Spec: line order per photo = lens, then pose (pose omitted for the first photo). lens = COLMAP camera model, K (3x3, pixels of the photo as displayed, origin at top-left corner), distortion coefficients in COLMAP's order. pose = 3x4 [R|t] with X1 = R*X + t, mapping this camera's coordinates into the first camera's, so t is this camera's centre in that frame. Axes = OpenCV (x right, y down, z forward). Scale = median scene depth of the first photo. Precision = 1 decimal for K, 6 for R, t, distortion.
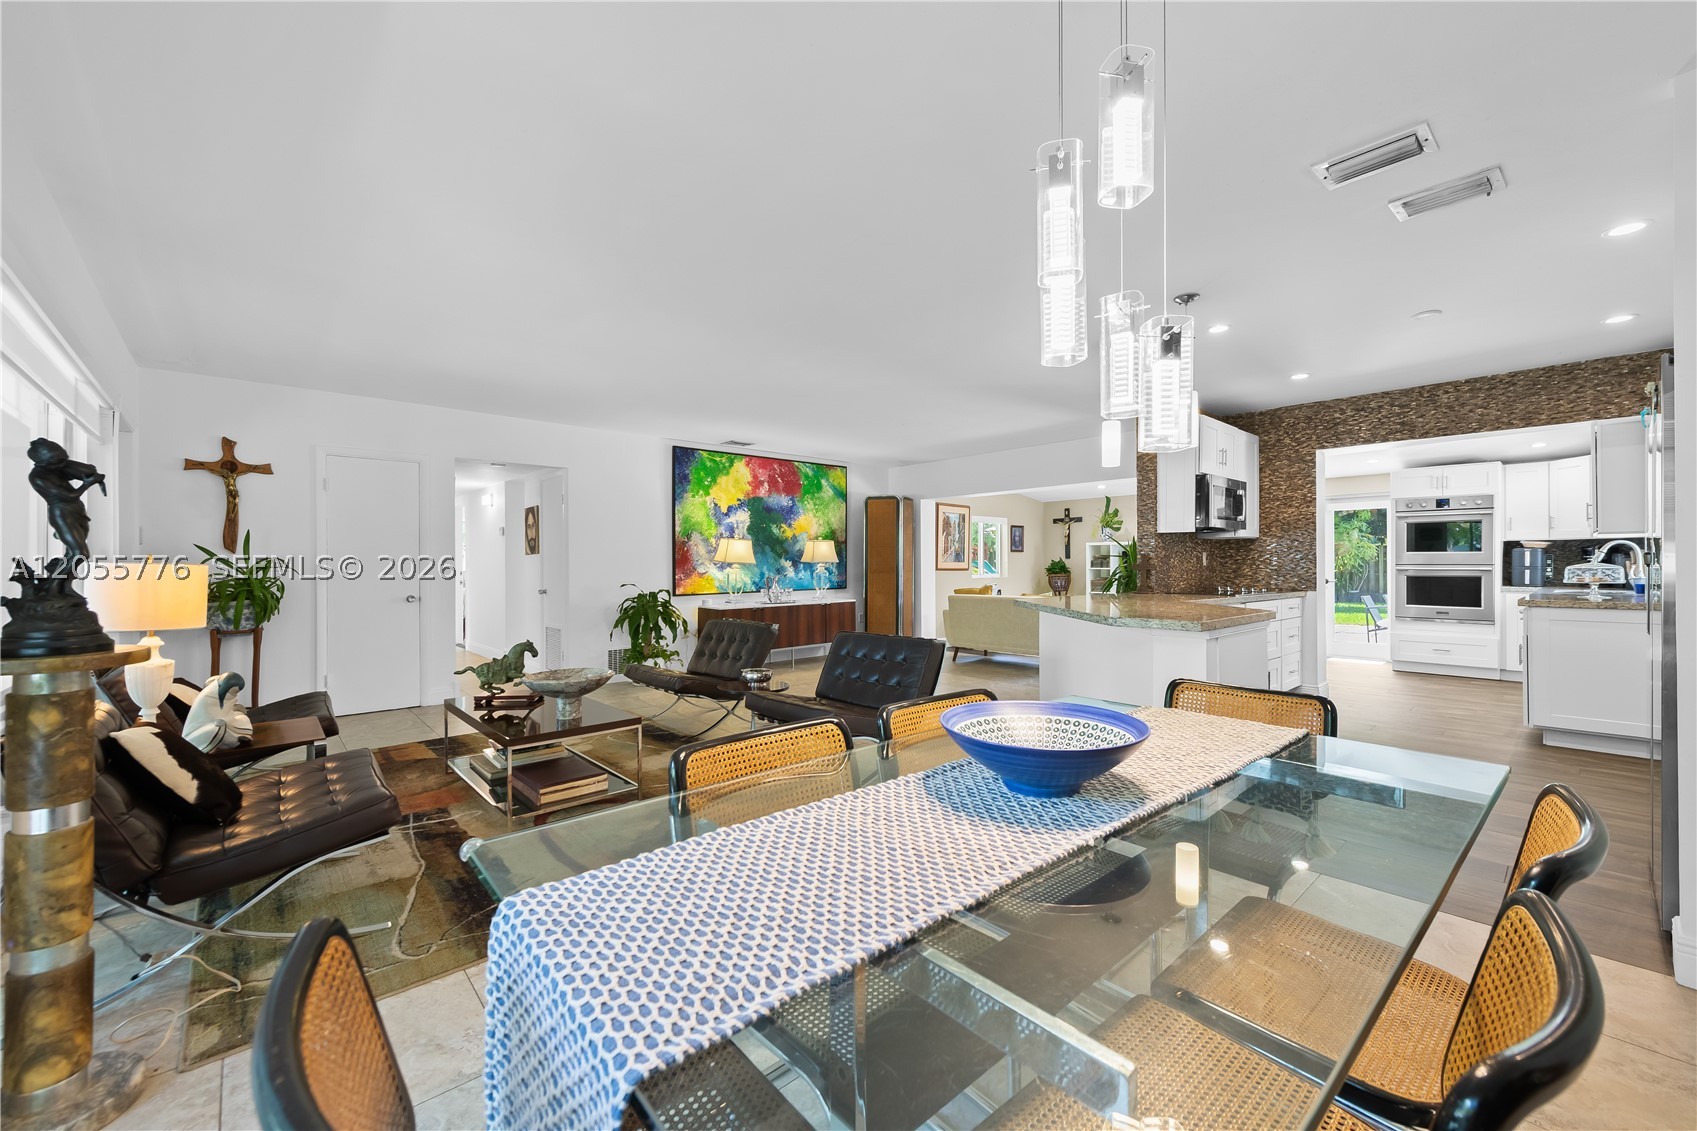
lens RADIAL K [[673.9, 0, 842.8], [0, 673.9, 557.6], [0, 0, 1]] dist [0.006964, -0.004330]
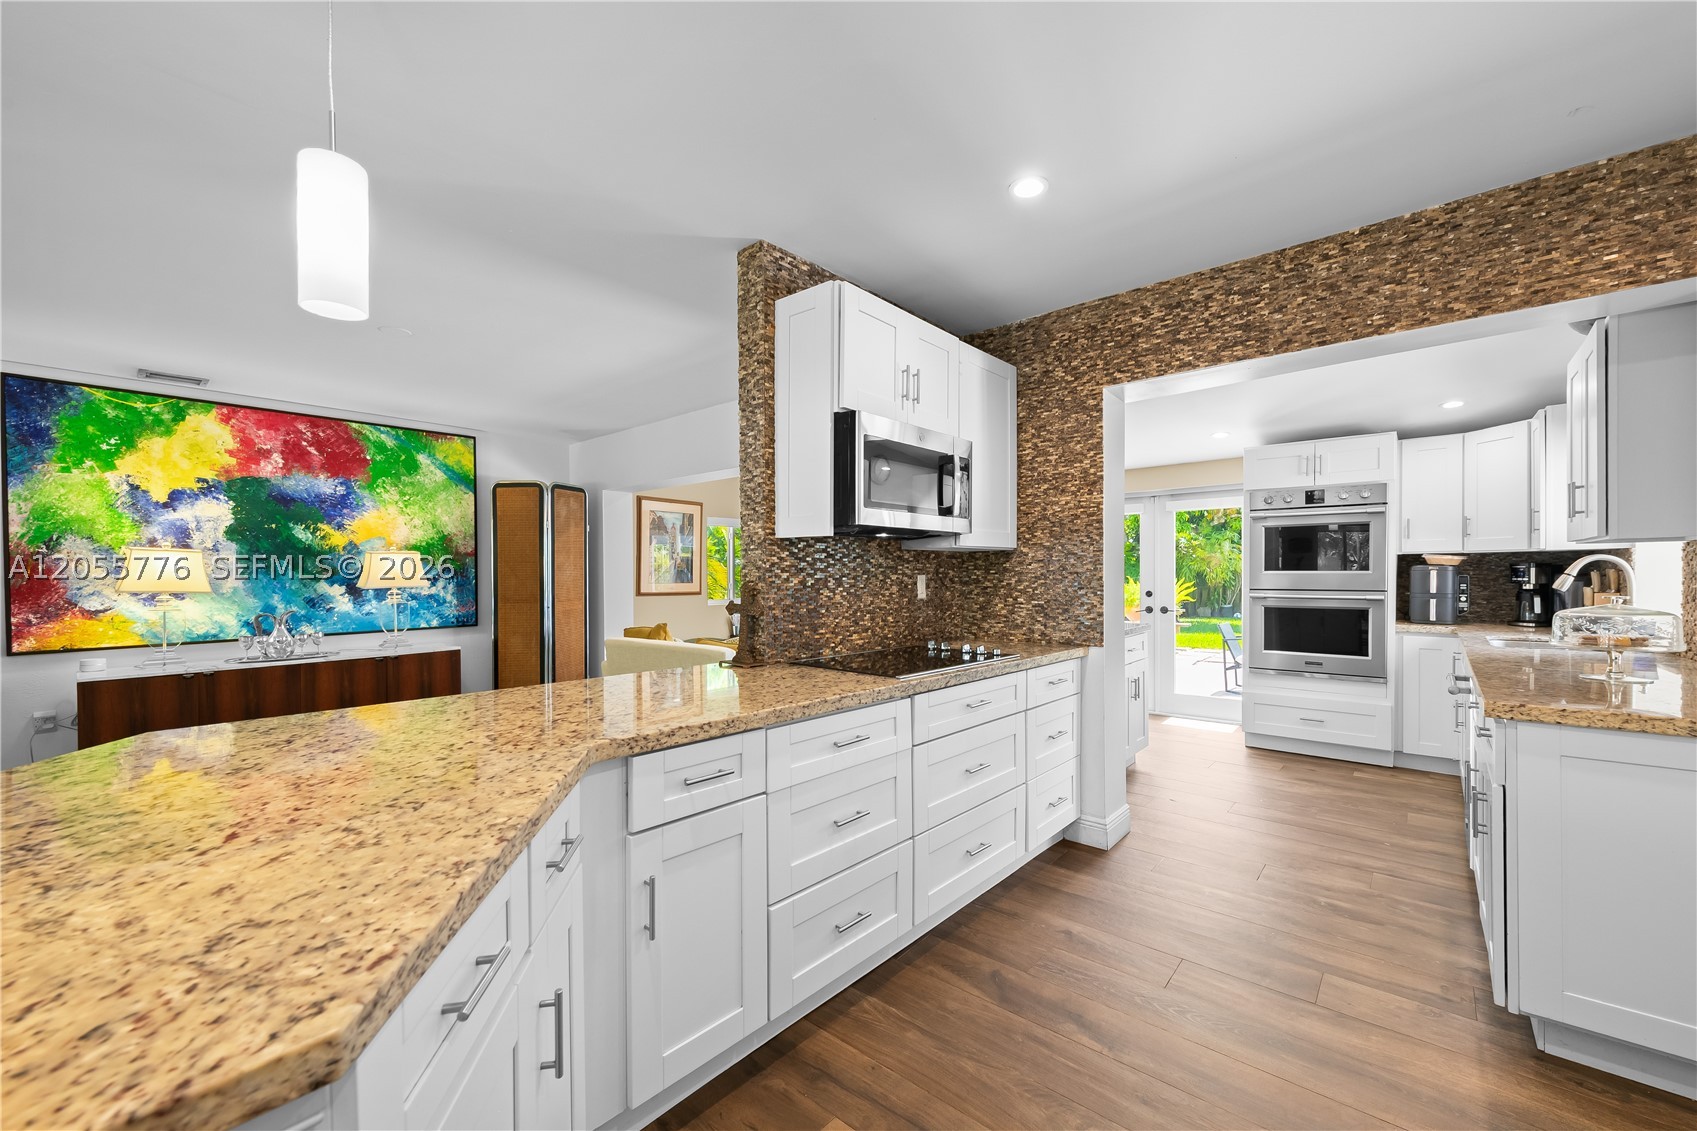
lens RADIAL K [[673.9, 0, 850.7], [0, 673.9, 576.5], [0, 0, 1]] dist [0.006964, -0.004330]
pose [[0.992205, -0.002986, 0.124583, 0.331618], [0.001235, 0.999899, 0.014136, -0.012136], [-0.124613, -0.013872, 0.992108, 0.374608]]
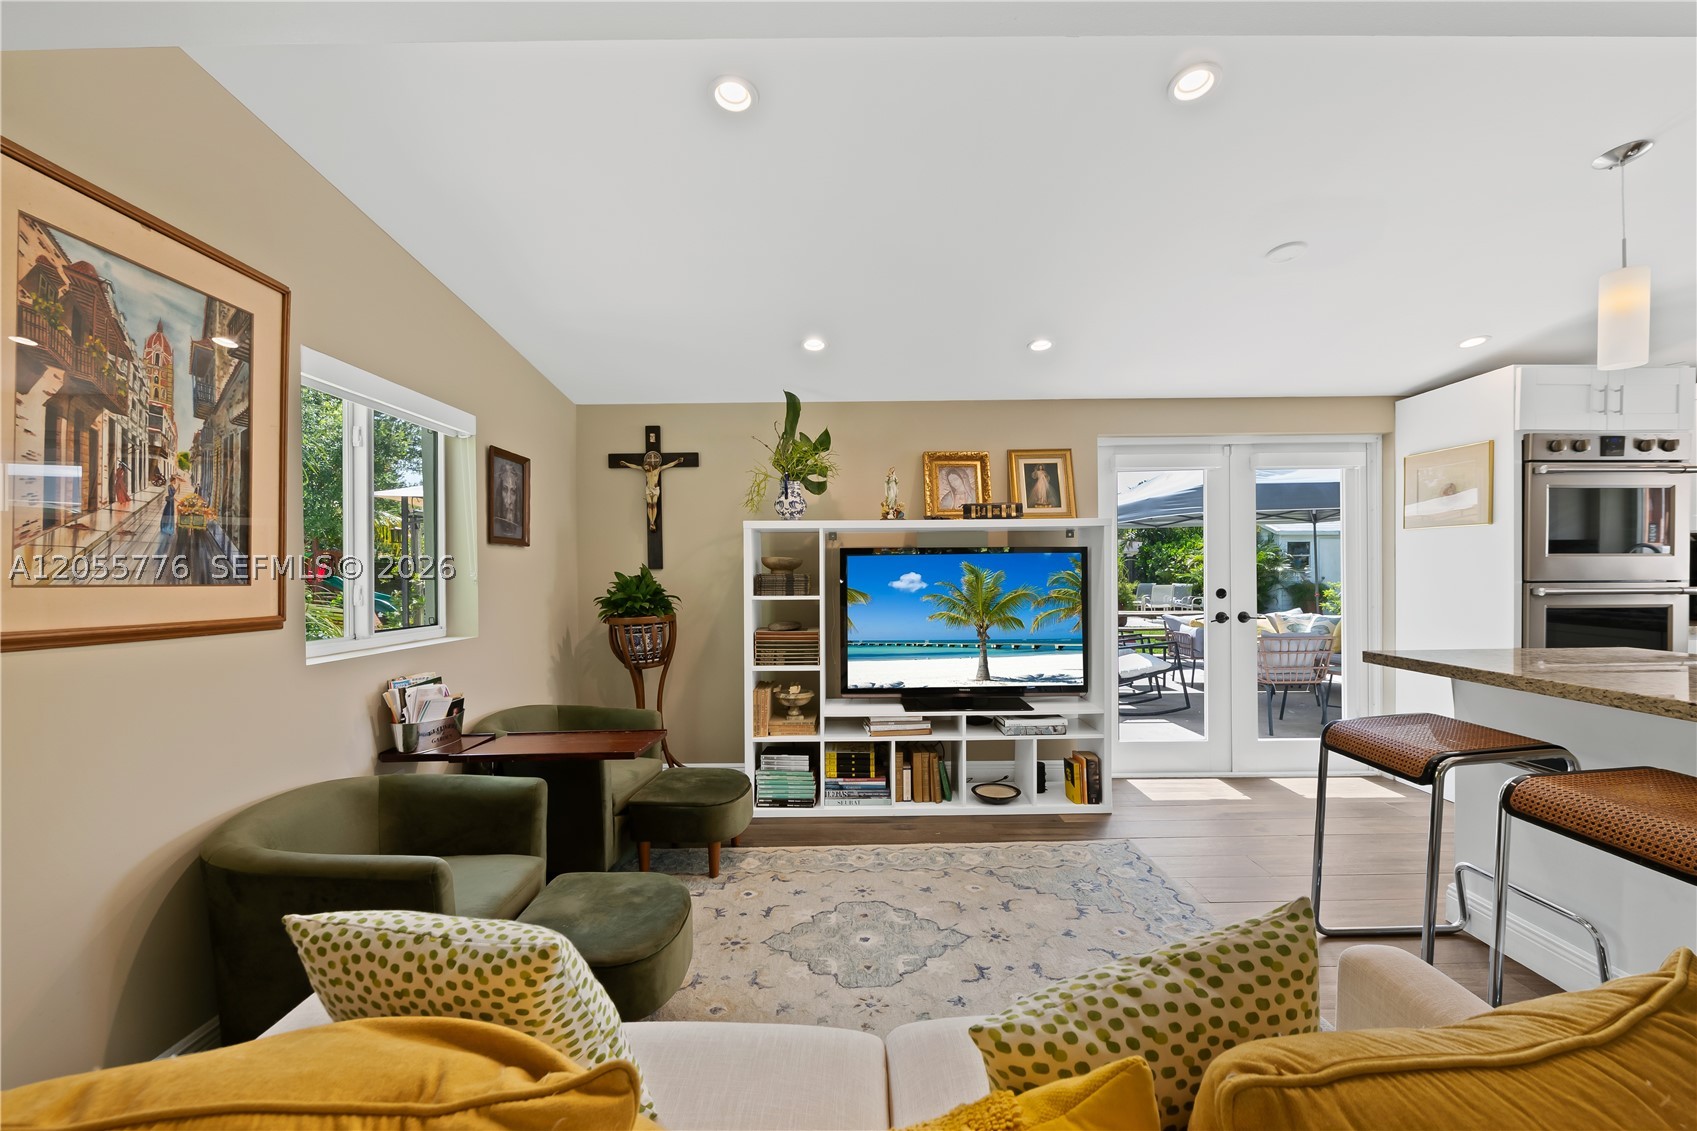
lens RADIAL K [[673.9, 0, 853.1], [0, 673.9, 576.9], [0, 0, 1]] dist [0.006964, -0.004330]
pose [[0.662008, -0.004099, 0.749486, 0.197783], [-0.000522, 0.999982, 0.005930, 0.004714], [-0.749497, -0.004317, 0.661994, 0.987763]]
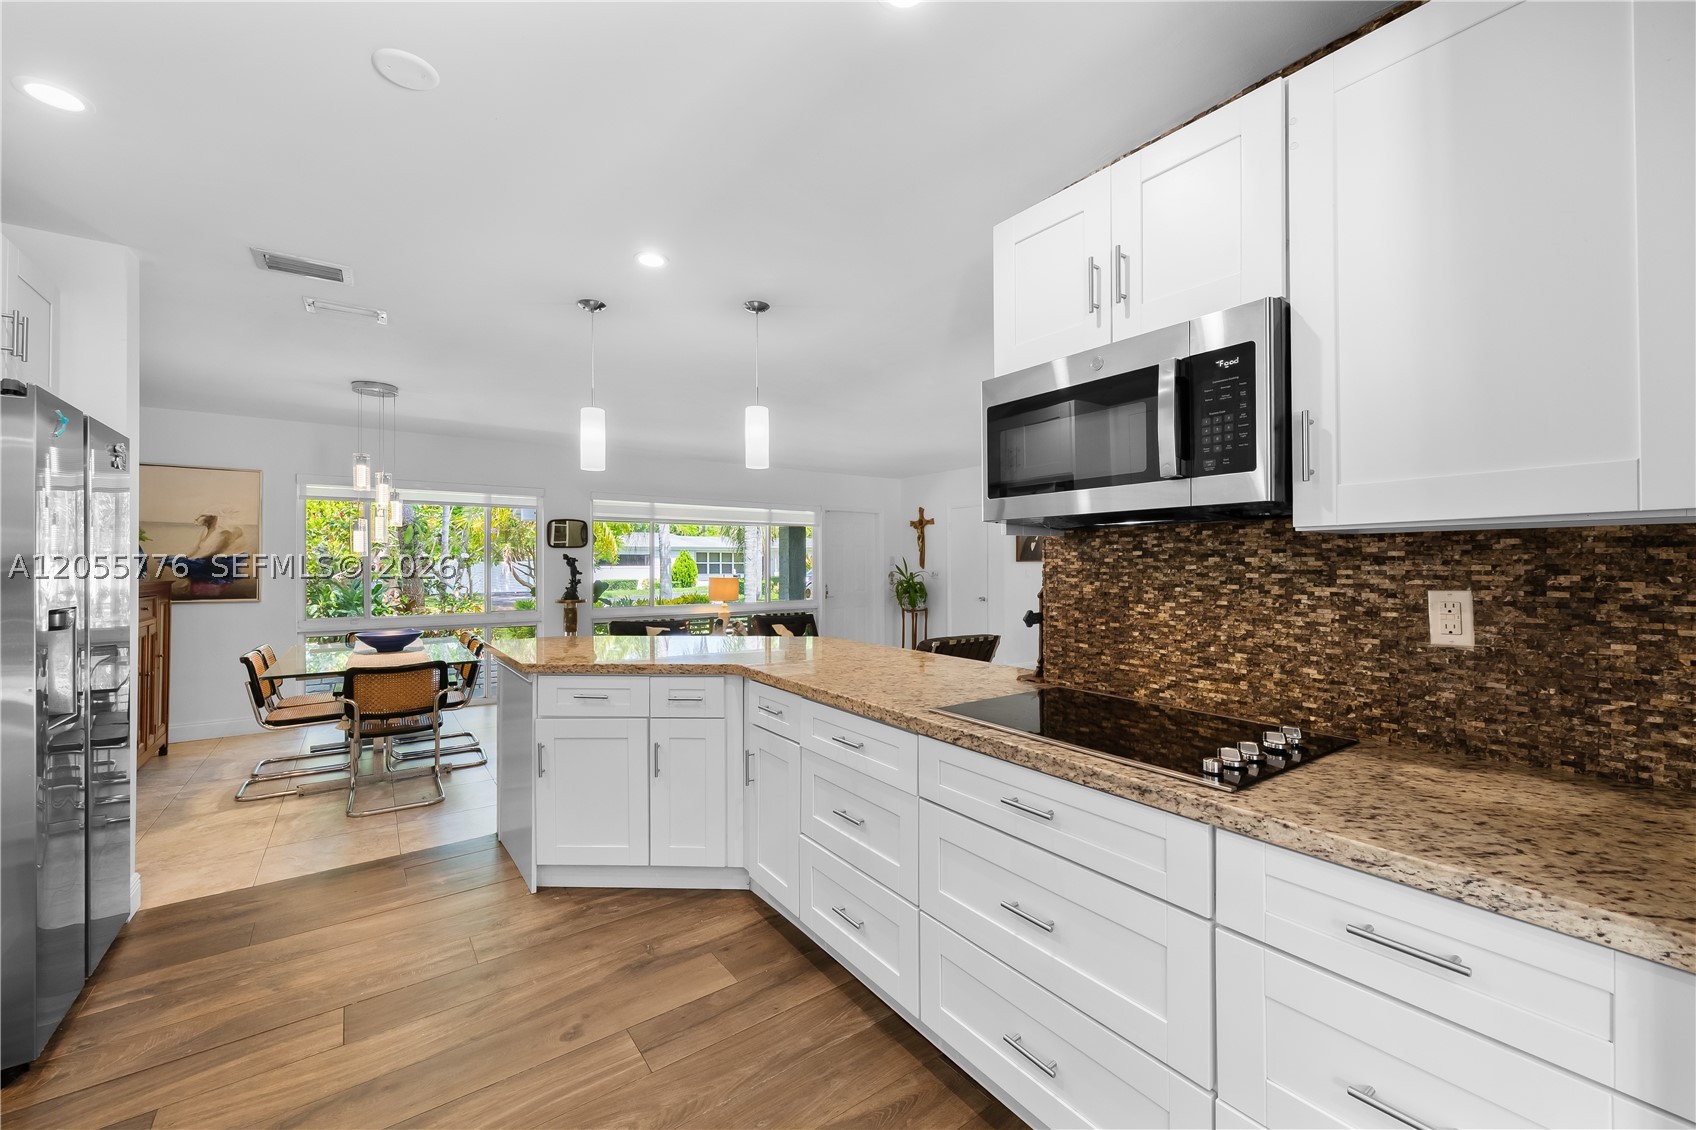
lens RADIAL K [[673.5, 0, 880.4], [0, 673.5, 565.1], [0, 0, 1]] dist [0.006964, -0.004330]
pose [[-0.070893, 0.005109, -0.997471, 0.628313], [0.014504, 0.999886, 0.004090, -0.016823], [0.997378, -0.014177, -0.070960, 0.661651]]
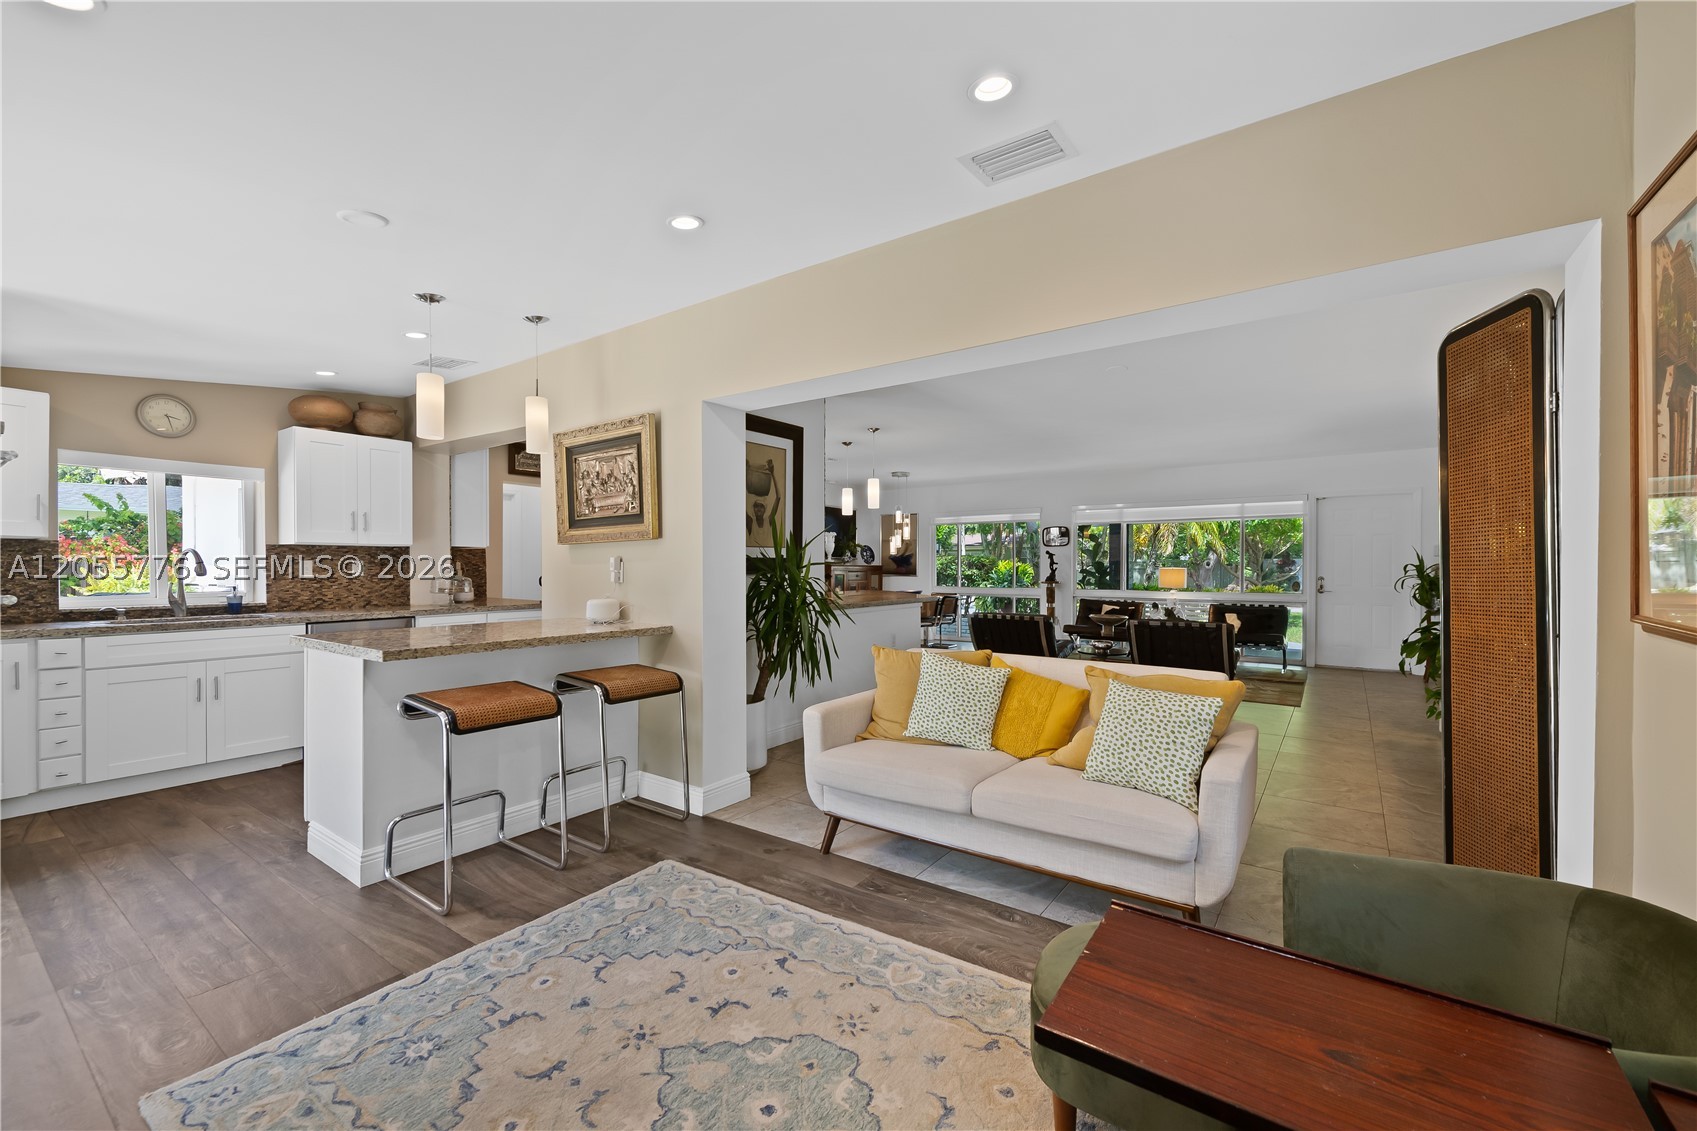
lens RADIAL K [[673.9, 0, 867.4], [0, 673.9, 569.5], [0, 0, 1]] dist [0.006964, -0.004330]
pose [[-0.969197, 0.008333, -0.246147, 0.441050], [0.009919, 0.999937, -0.005202, 0.006182], [0.246089, -0.007483, -0.969218, 1.380888]]
